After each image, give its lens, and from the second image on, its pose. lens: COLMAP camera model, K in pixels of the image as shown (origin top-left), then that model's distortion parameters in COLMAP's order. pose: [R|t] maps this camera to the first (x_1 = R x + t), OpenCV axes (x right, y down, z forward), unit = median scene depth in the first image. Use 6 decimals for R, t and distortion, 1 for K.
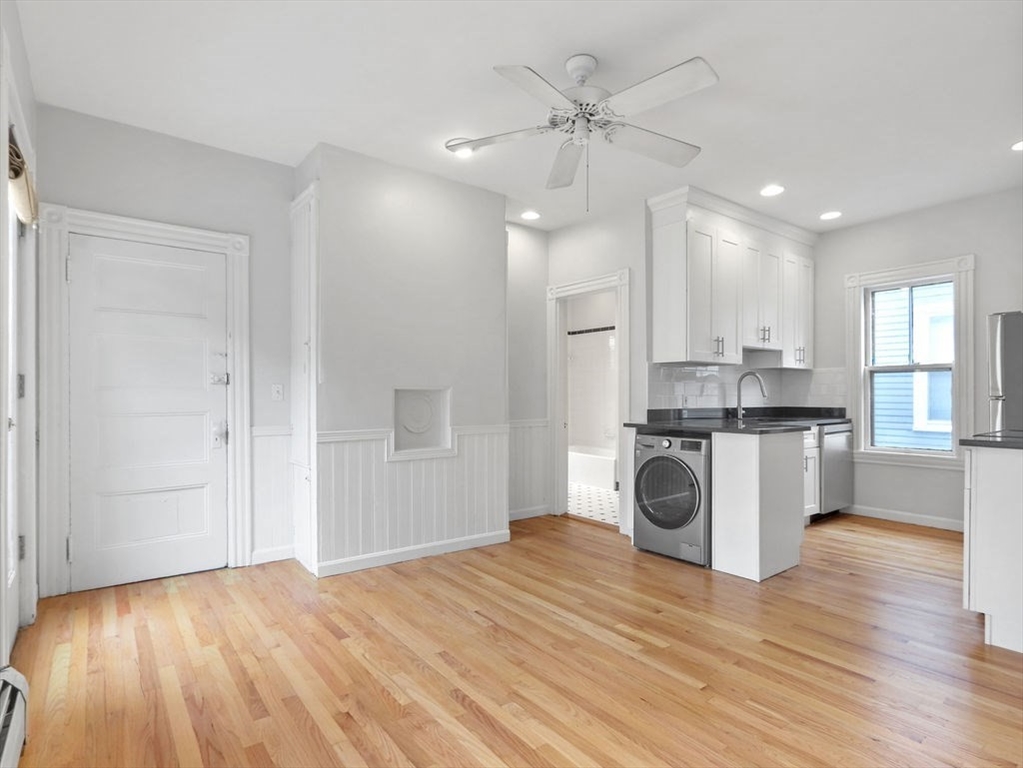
lens RADIAL K [[541.0, 0, 507.3], [0, 541.0, 393.8], [0, 0, 1]] dist [0.002744, -0.000779]
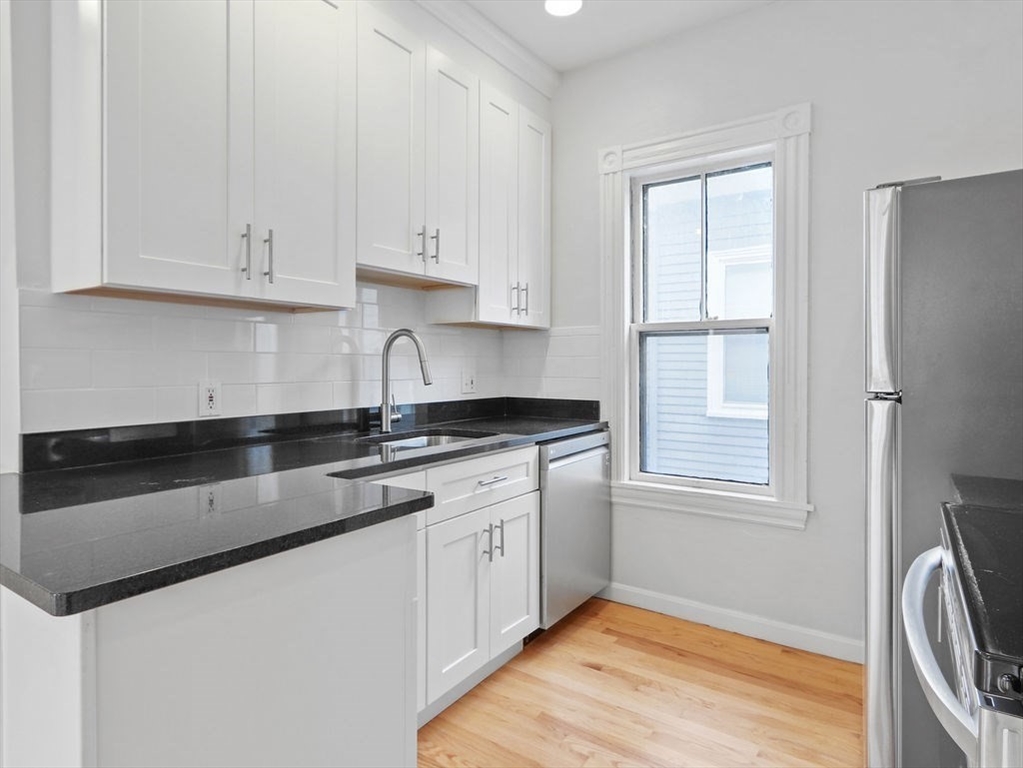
lens RADIAL K [[576.6, 0, 511.7], [0, 576.6, 367.6], [0, 0, 1]] dist [-0.000387, -0.000055]
pose [[0.950784, -0.001341, 0.309852, 0.401804], [-0.002488, 0.999925, 0.011963, -0.014835], [-0.309845, -0.012145, 0.950710, 0.534852]]
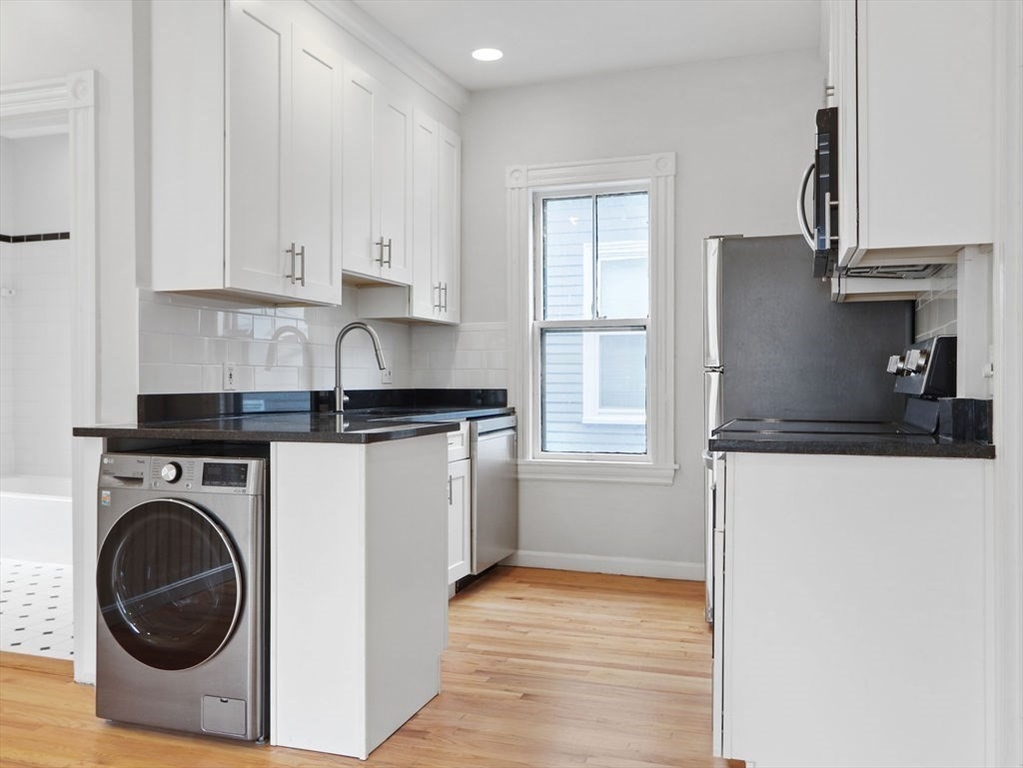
lens RADIAL K [[863.1, 0, 511.5], [0, 863.1, 384.0], [0, 0, 1]] dist [0.004720, -0.000604]
pose [[0.834971, -0.003847, 0.550280, 0.114983], [-0.001669, 0.999953, 0.009523, 0.011896], [-0.550291, -0.008870, 0.834926, 0.221440]]
